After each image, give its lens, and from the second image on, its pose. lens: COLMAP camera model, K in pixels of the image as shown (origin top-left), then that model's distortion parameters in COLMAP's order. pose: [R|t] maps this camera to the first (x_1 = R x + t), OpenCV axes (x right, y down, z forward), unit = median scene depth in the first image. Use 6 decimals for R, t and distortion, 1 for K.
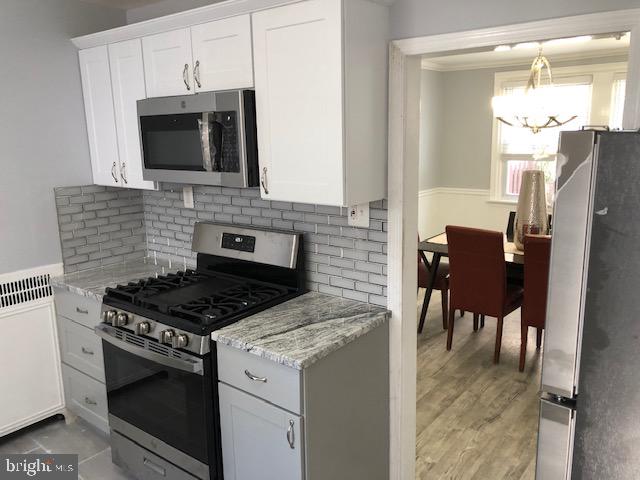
lens RADIAL K [[527.3, 0, 322.0], [0, 527.3, 237.9], [0, 0, 1]] dist [0.036625, -0.037628]
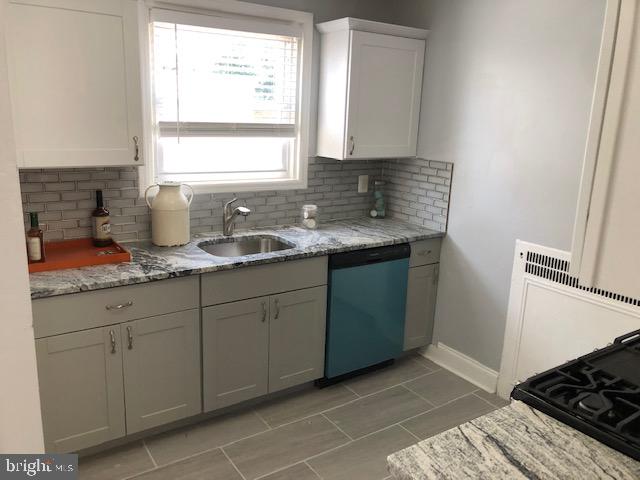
lens RADIAL K [[527.3, 0, 319.9], [0, 527.3, 239.5], [0, 0, 1]] dist [0.036625, -0.037628]
pose [[-0.315565, 0.227167, -0.921311, 0.452784], [-0.217330, 0.927810, 0.303209, -0.163507], [0.923681, 0.295910, -0.243414, 0.879088]]
